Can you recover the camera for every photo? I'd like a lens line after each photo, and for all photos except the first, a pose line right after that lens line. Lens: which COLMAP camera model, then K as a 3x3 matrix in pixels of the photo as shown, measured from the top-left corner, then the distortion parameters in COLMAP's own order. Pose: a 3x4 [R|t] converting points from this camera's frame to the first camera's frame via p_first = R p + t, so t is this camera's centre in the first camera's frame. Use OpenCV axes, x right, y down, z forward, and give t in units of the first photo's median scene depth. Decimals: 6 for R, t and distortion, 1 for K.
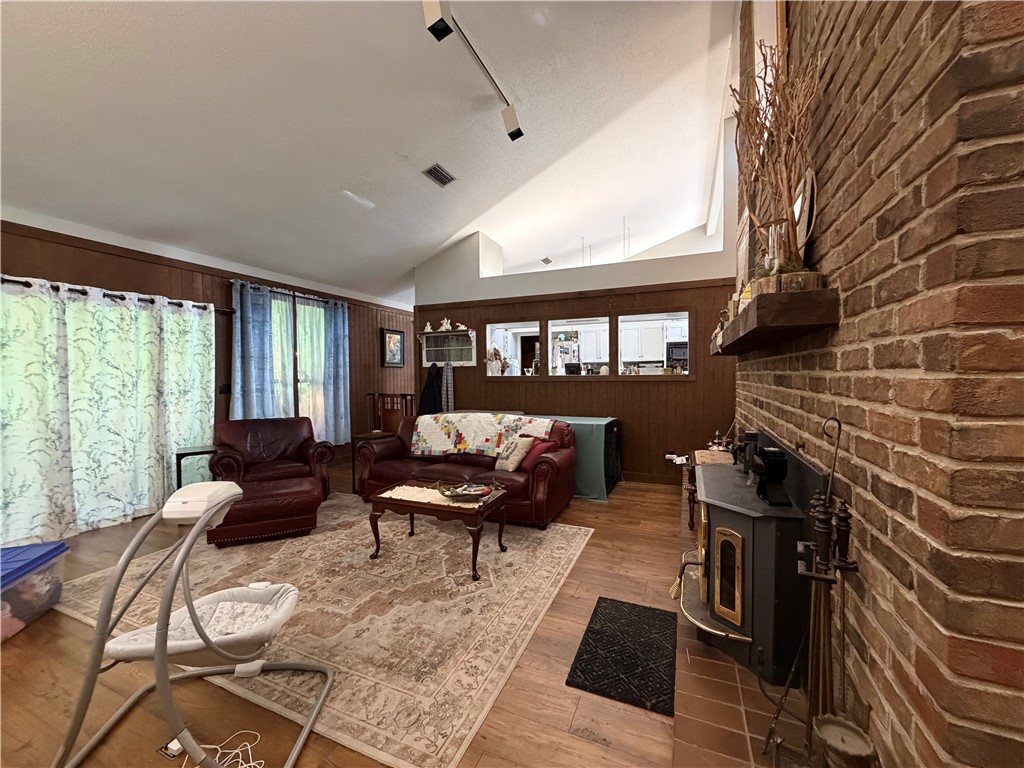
lens RADIAL K [[410.0, 0, 512.0], [0, 410.0, 384.0], [0, 0, 1]] dist [-0.000221, -0.000102]
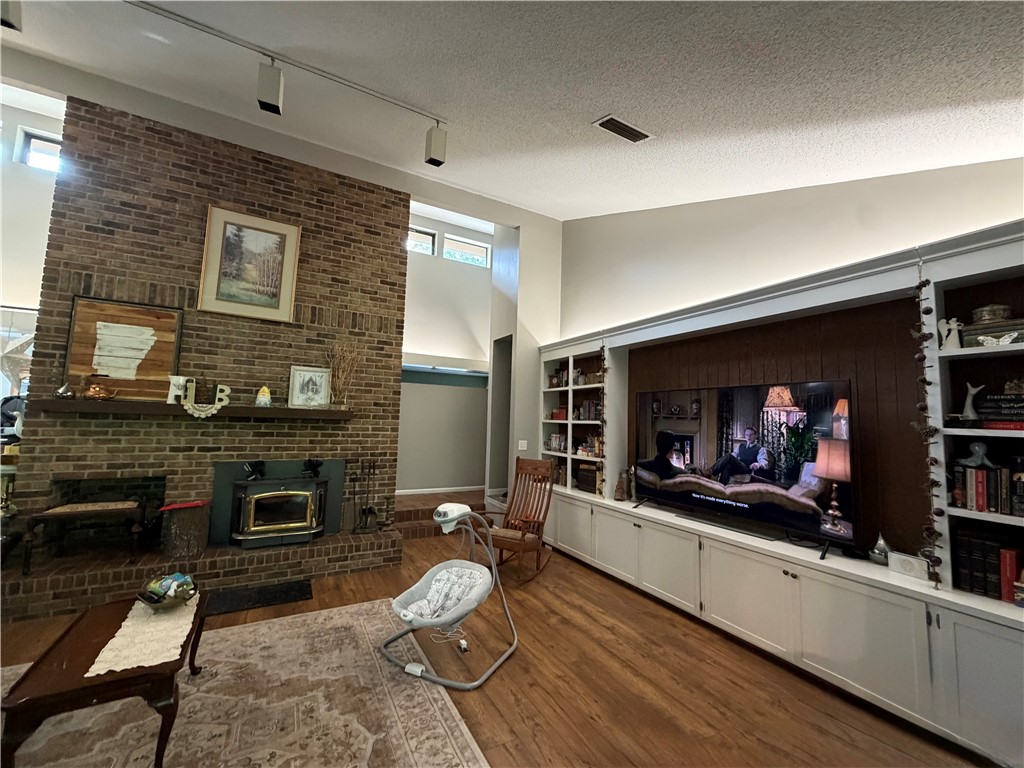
lens RADIAL K [[410.0, 0, 512.0], [0, 410.0, 384.0], [0, 0, 1]] dist [-0.000221, -0.000102]
pose [[-0.787764, 0.035667, 0.614944, -1.025340], [-0.009245, 0.997525, -0.069701, -0.077982], [-0.615908, -0.060593, -0.785484, 1.129820]]
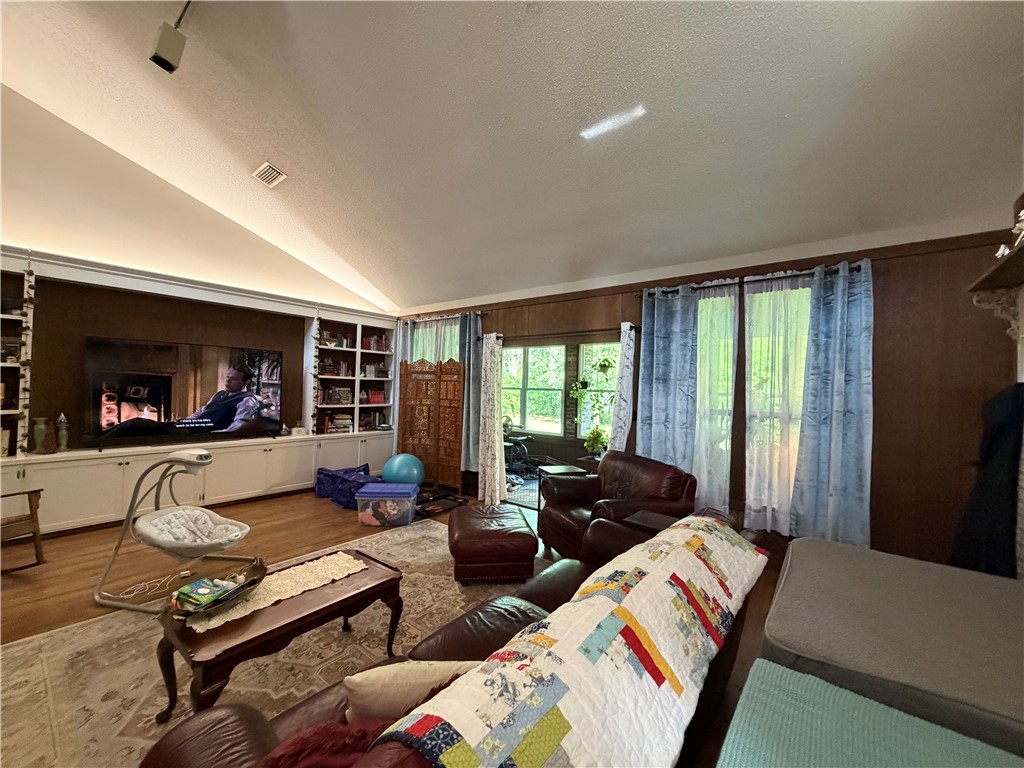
lens RADIAL K [[410.0, 0, 512.0], [0, 410.0, 384.0], [0, 0, 1]] dist [-0.000221, -0.000102]
pose [[-0.271238, -0.009290, -0.962467, 0.334006], [-0.049829, 0.998748, 0.004402, -0.068708], [0.961222, 0.049152, -0.271361, 1.441832]]
